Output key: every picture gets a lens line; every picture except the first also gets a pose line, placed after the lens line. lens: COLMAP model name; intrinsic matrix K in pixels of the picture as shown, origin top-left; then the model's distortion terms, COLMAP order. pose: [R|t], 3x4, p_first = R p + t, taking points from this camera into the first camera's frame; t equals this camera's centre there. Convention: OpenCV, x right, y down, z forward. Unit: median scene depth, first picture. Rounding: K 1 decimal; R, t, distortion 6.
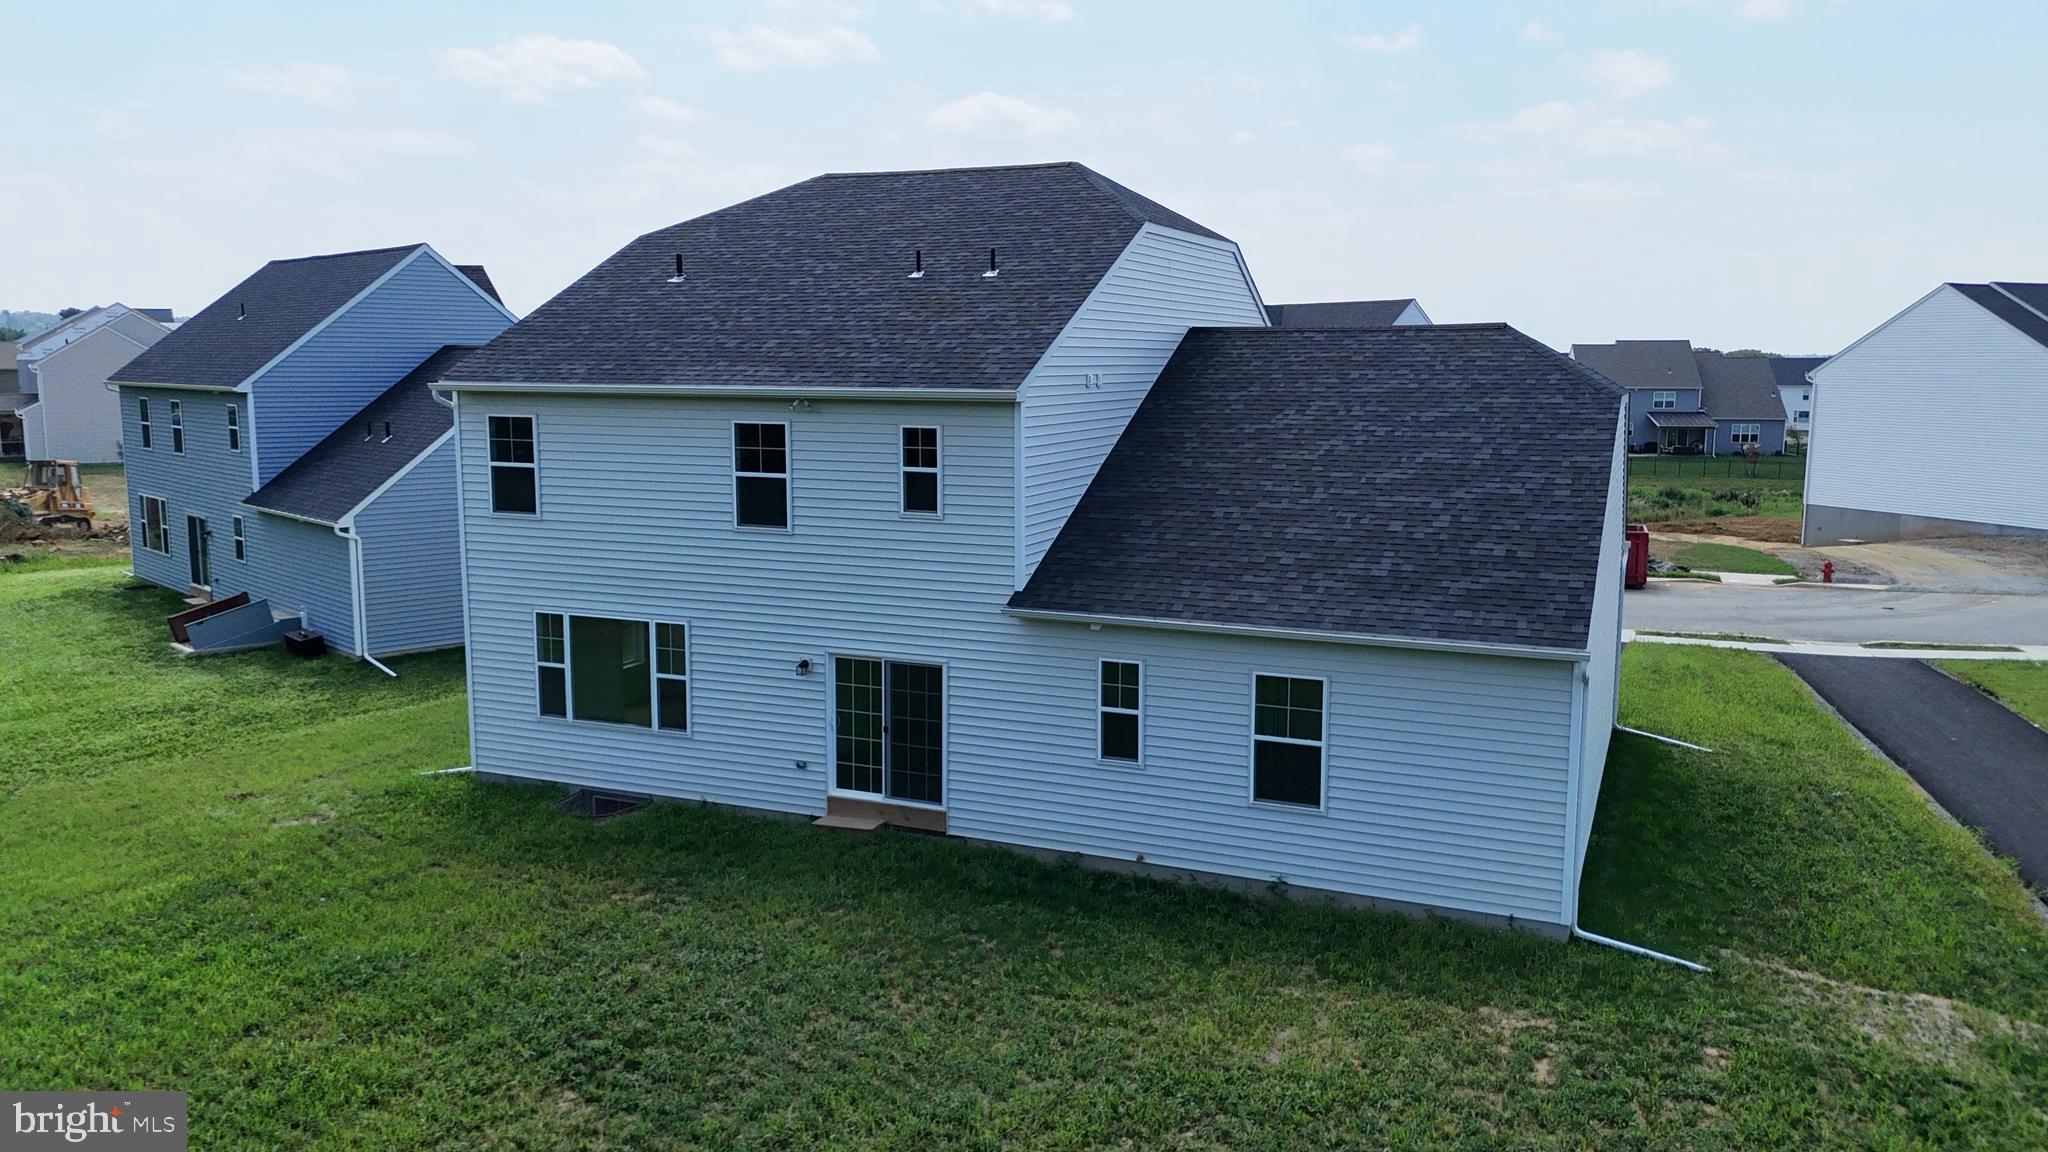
lens RADIAL K [[1437.6, 0, 1024.0], [0, 1437.6, 576.0], [0, 0, 1]] dist [0.269323, -0.000311]
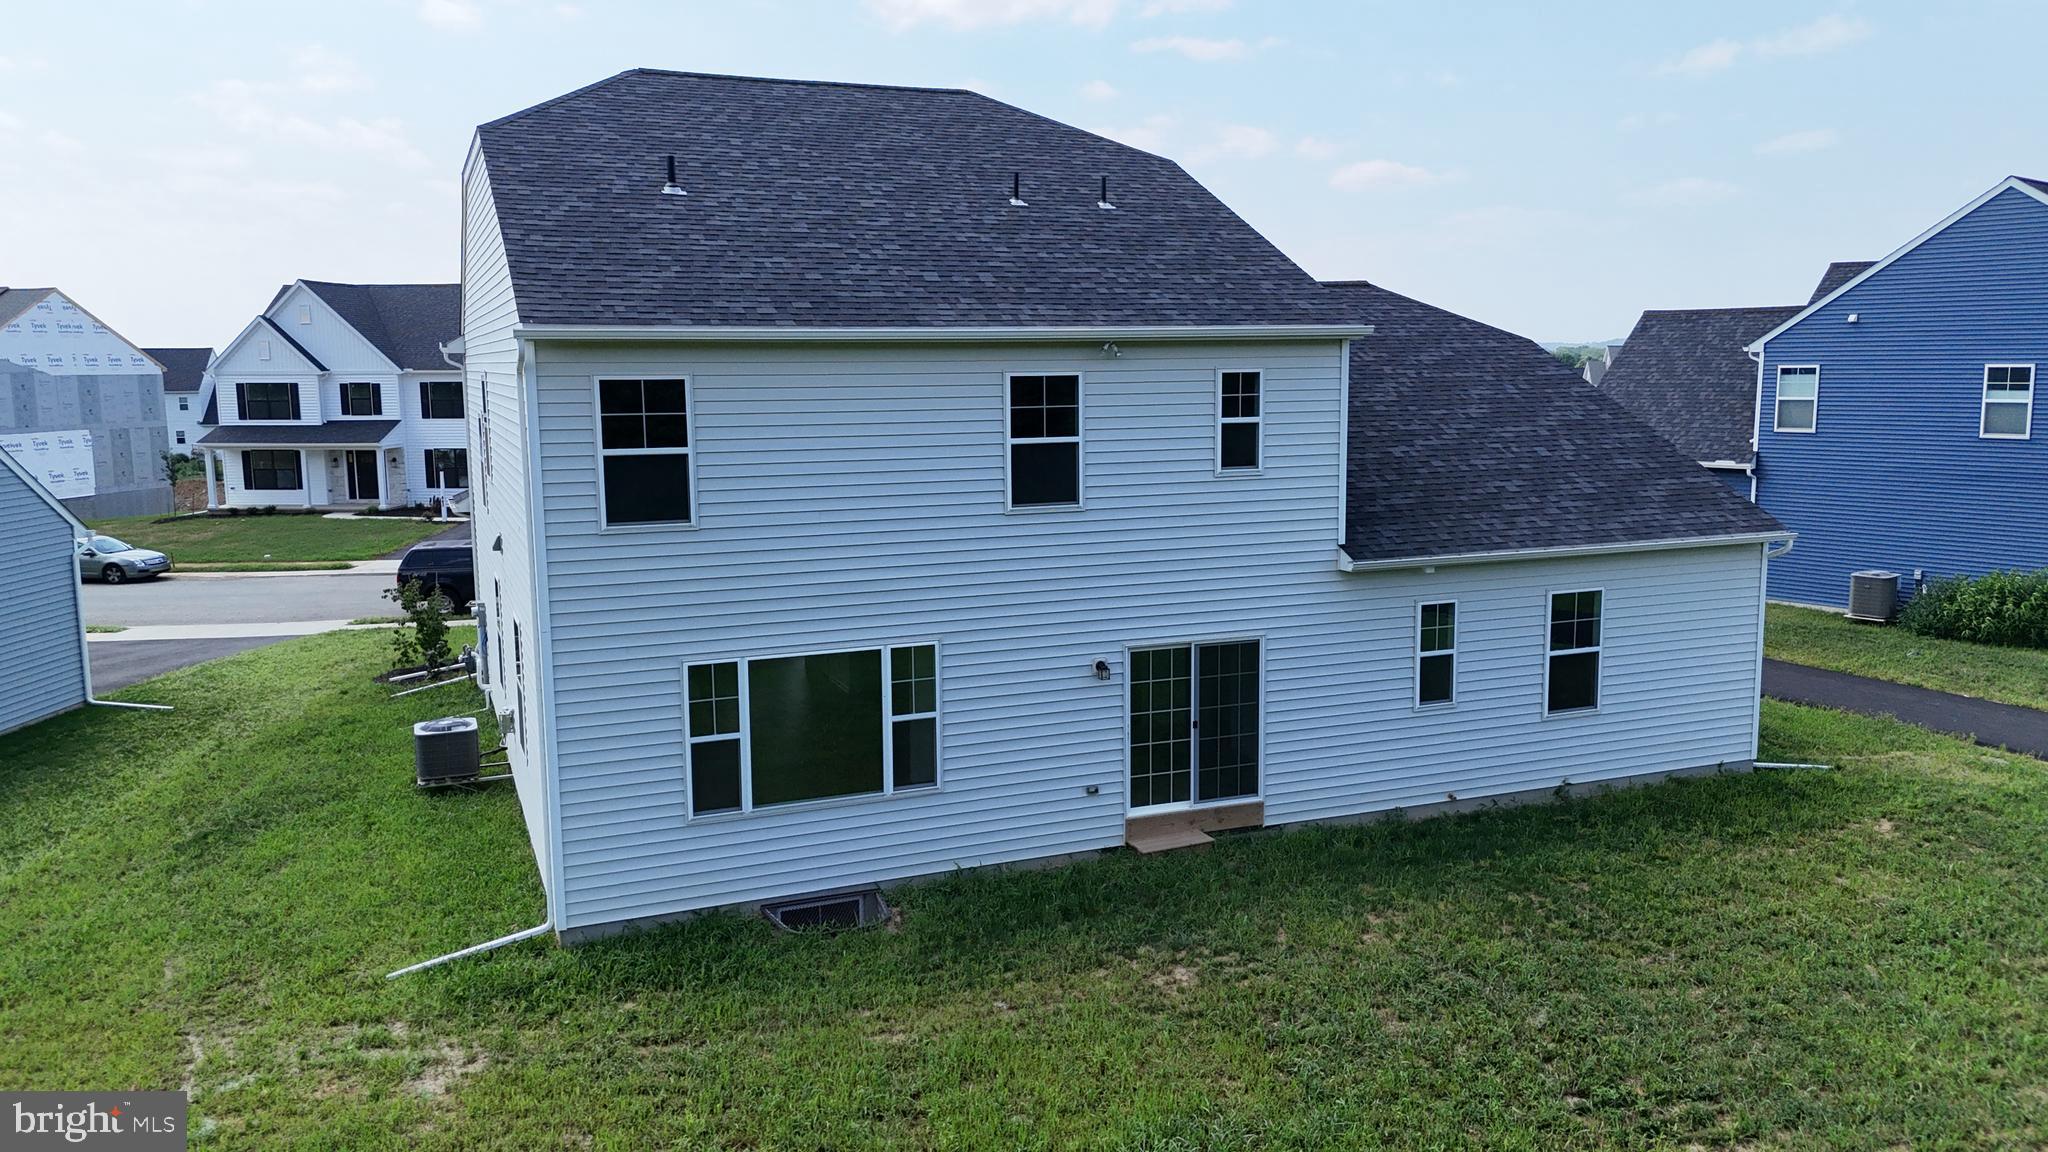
lens RADIAL K [[1684.2, 0, 1024.0], [0, 1684.2, 576.0], [0, 0, 1]] dist [0.294865, -0.000547]
pose [[0.653875, -0.115185, 0.747783, -0.900133], [0.102655, 0.992711, 0.063149, -0.055712], [-0.749606, 0.035472, 0.660933, 0.401929]]
